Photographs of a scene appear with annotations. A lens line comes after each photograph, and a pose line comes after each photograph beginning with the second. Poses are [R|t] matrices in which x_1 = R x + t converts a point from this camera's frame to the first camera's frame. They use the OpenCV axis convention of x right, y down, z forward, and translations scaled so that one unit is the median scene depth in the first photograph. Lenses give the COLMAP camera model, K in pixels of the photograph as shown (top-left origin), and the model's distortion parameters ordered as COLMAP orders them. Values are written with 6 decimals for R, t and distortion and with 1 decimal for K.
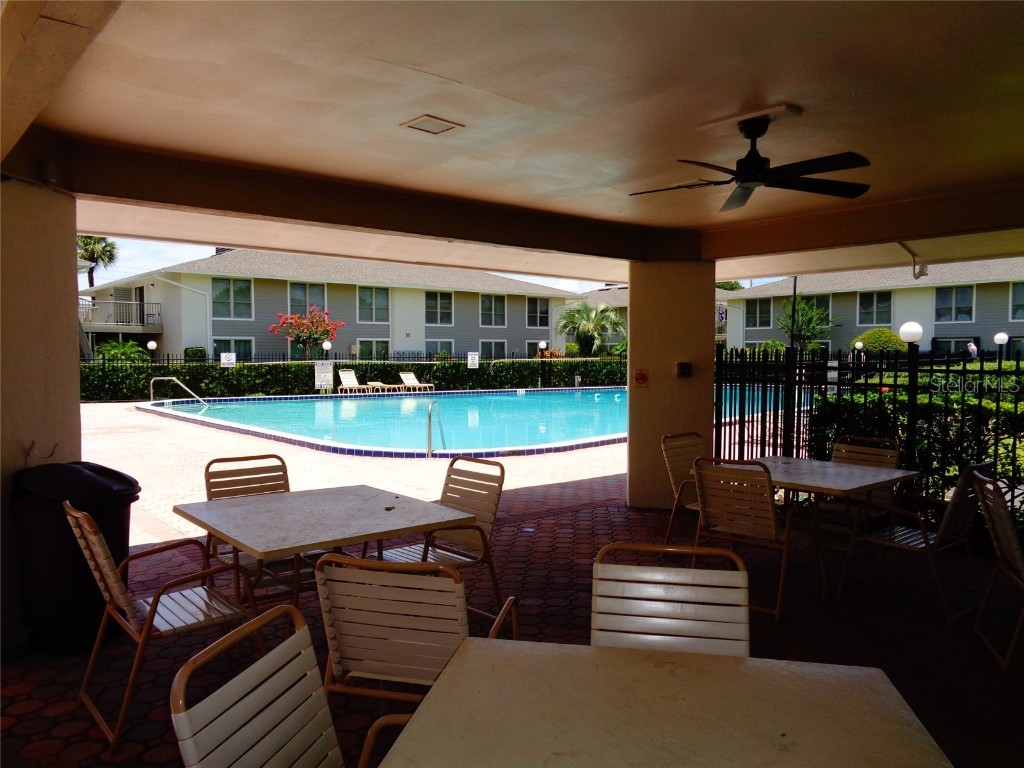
lens RADIAL K [[756.1, 0, 512.0], [0, 756.1, 384.0], [0, 0, 1]] dist [0.049814, -0.000069]
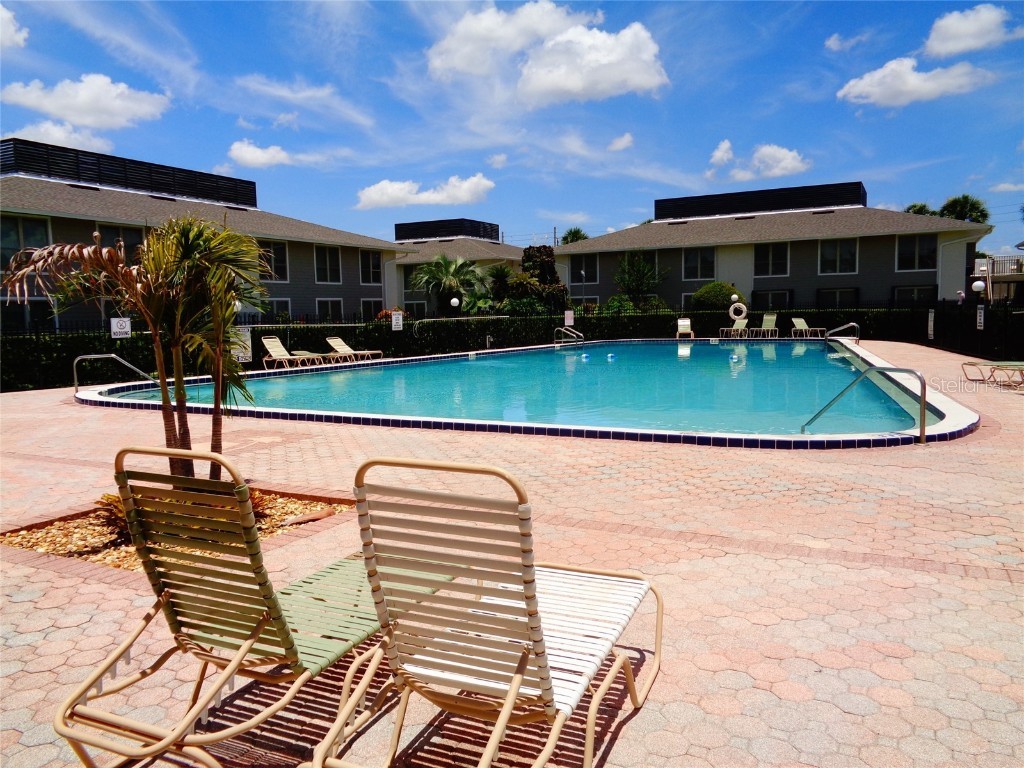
lens RADIAL K [[774.7, 0, 512.0], [0, 774.7, 384.0], [0, 0, 1]] dist [0.003239, 0.000592]
pose [[0.934563, -0.054673, 0.351572, -0.260675], [0.036992, 0.997699, 0.056820, -0.005862], [-0.353870, -0.040096, 0.934435, 0.154769]]
